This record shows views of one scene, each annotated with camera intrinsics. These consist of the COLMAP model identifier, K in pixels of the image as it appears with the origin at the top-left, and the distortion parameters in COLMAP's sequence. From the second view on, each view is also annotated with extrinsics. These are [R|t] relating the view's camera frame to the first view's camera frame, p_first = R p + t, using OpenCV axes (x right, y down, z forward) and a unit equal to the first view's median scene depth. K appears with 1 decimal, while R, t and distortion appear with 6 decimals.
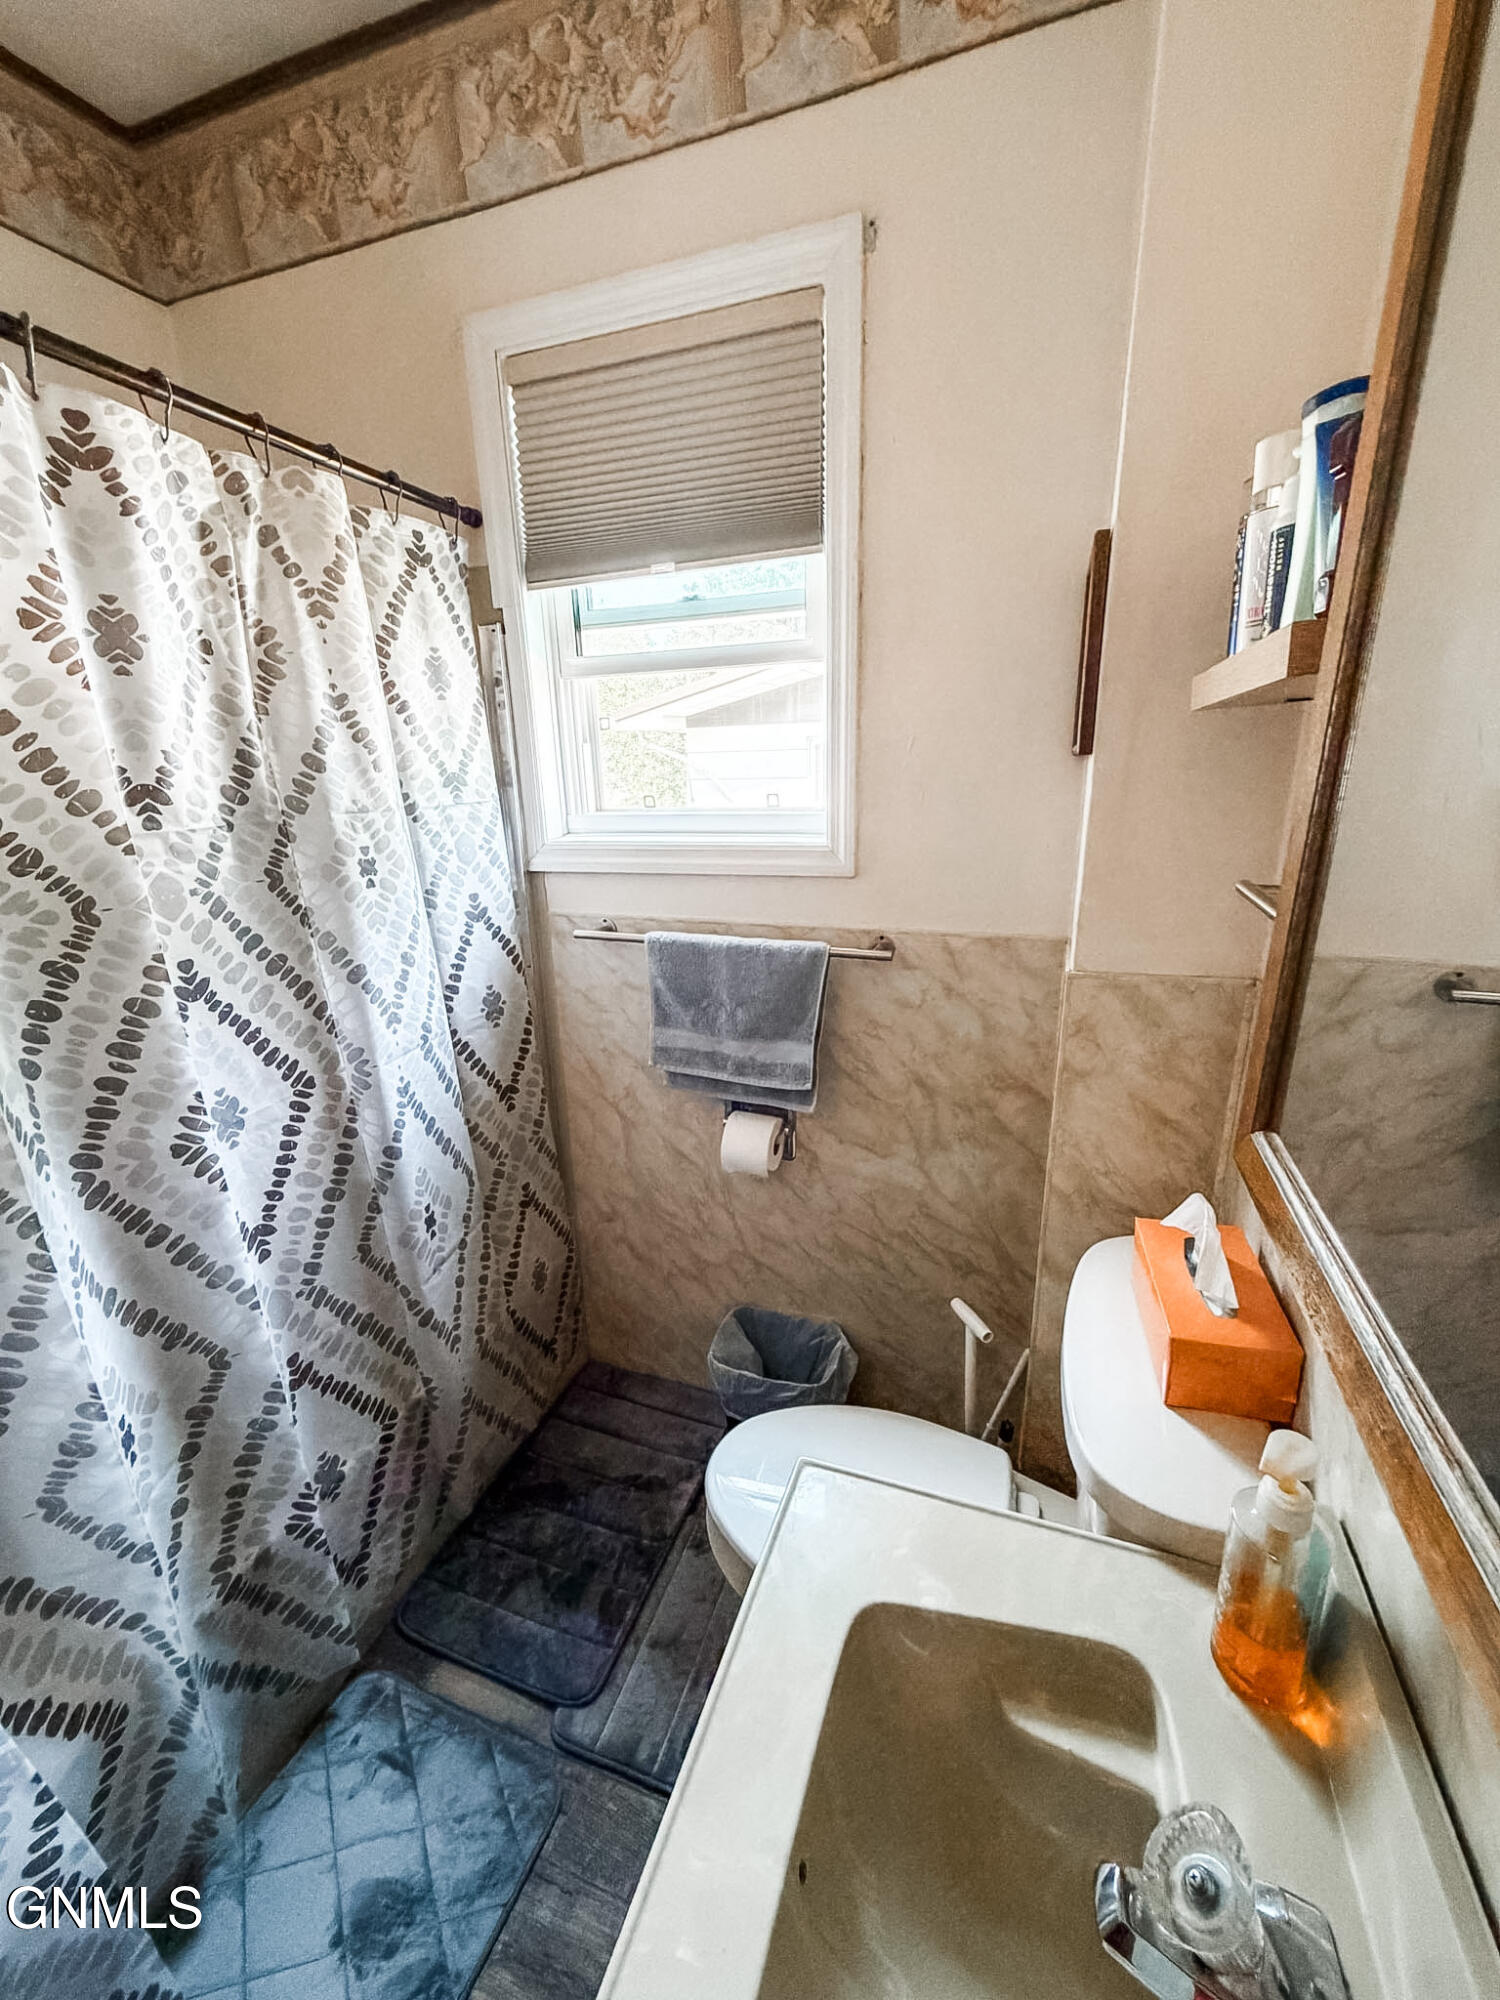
lens RADIAL K [[797.1, 0, 751.2], [0, 797.1, 996.5], [0, 0, 1]] dist [-0.001714, 0.000124]
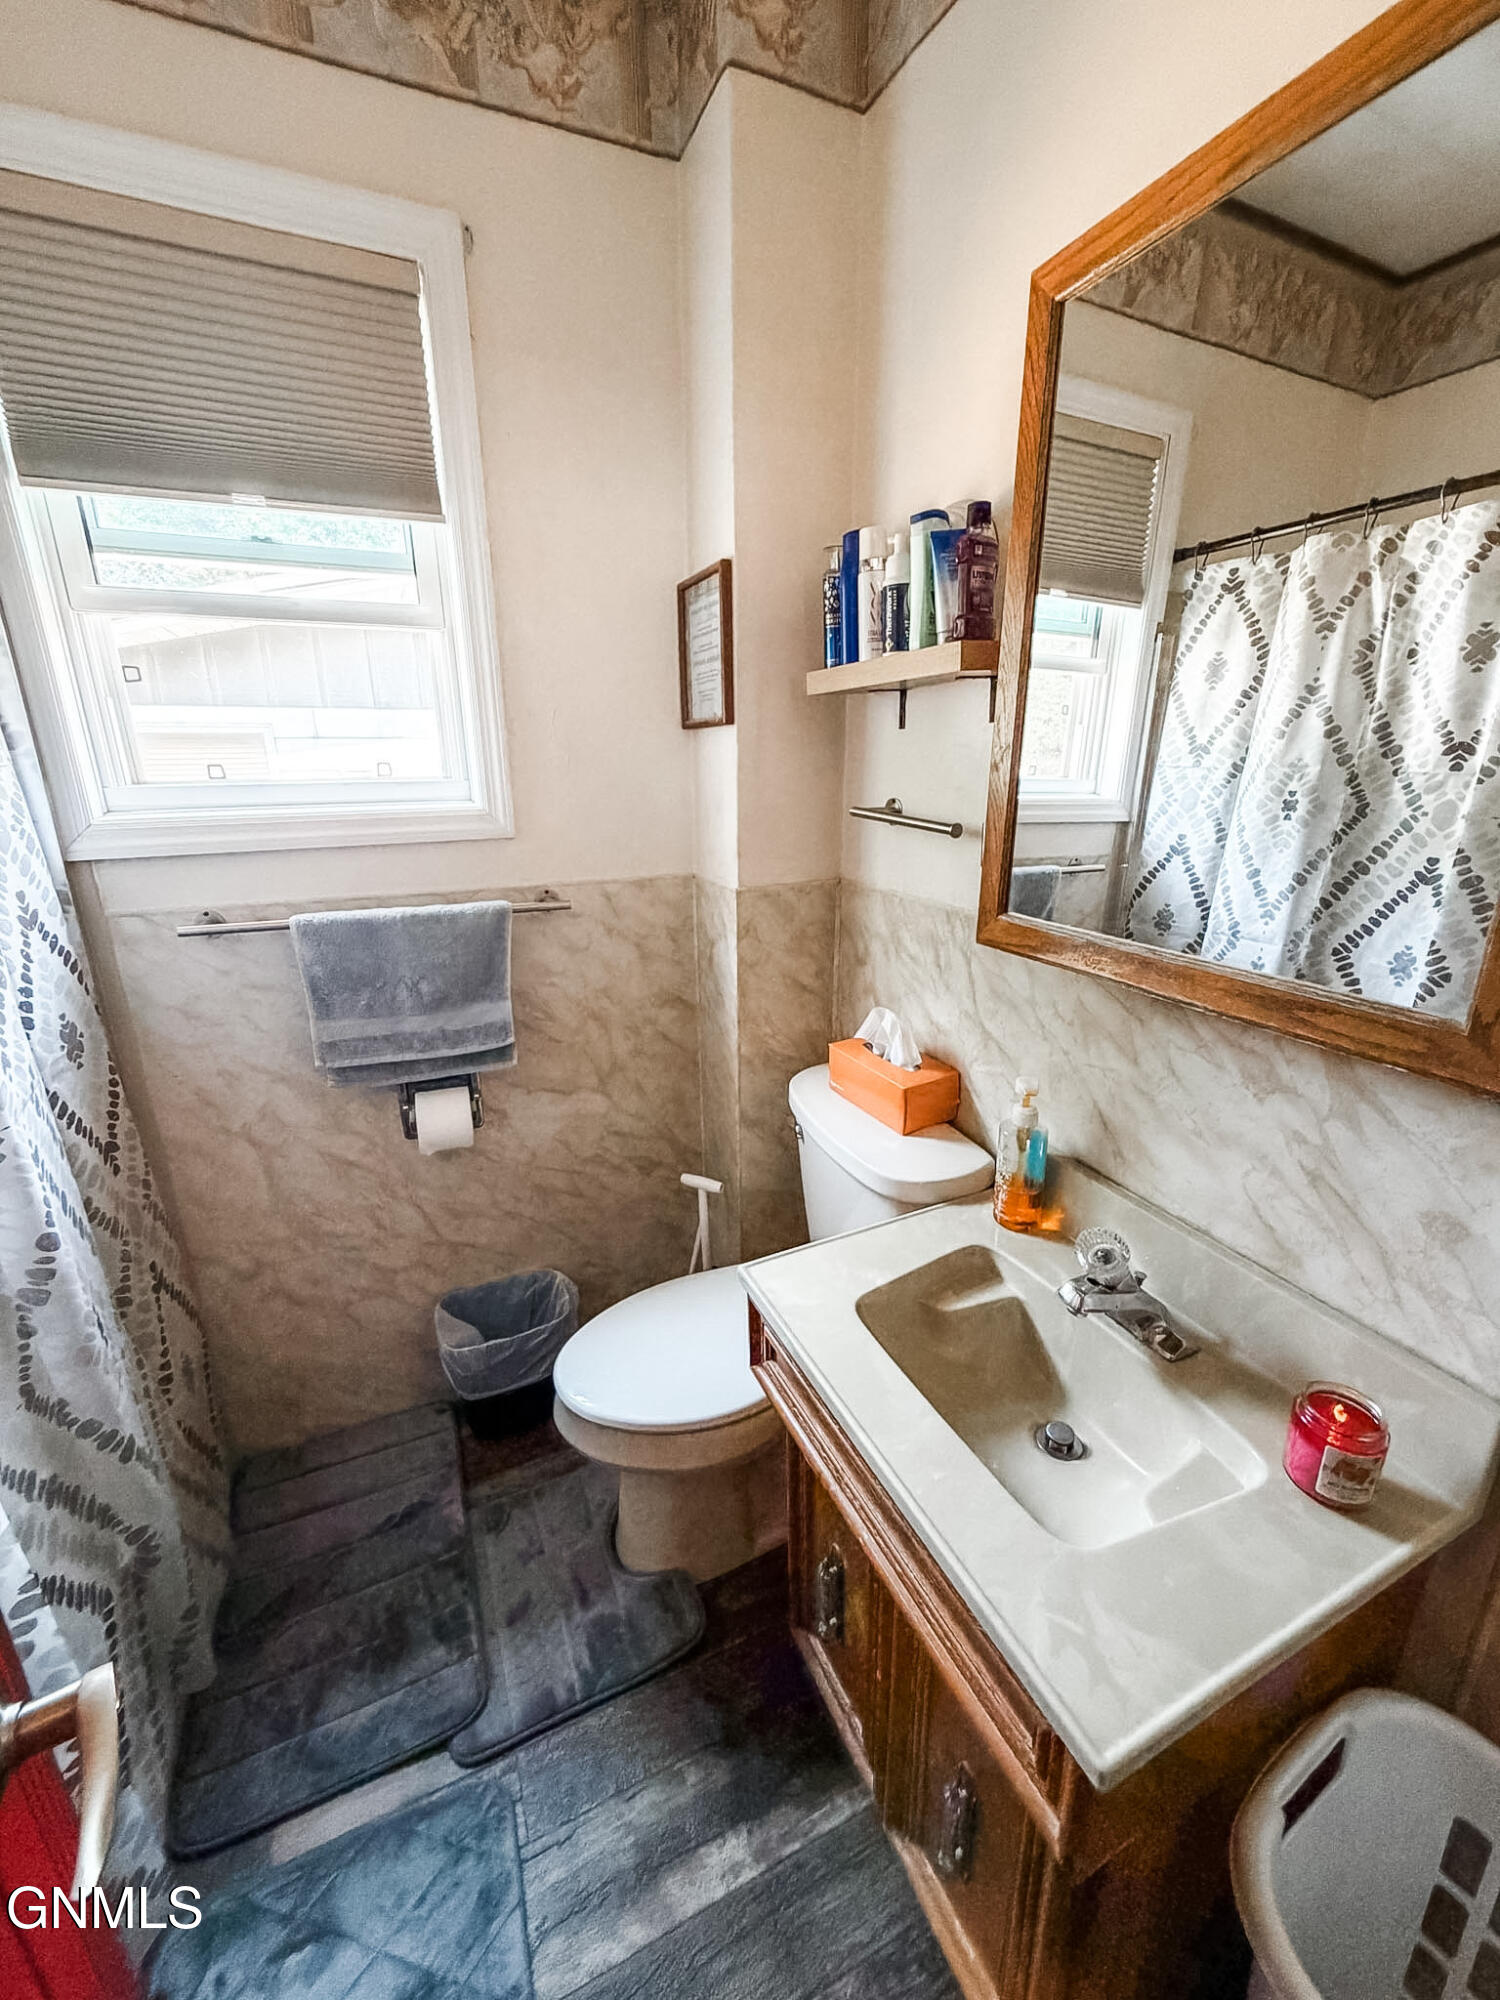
lens RADIAL K [[797.1, 0, 749.1], [0, 797.1, 998.1], [0, 0, 1]] dist [-0.001714, 0.000124]
pose [[0.706631, -0.186854, 0.682465, -0.392412], [0.189019, 0.979300, 0.072413, 0.040417], [-0.681868, 0.077830, 0.727323, 0.021262]]
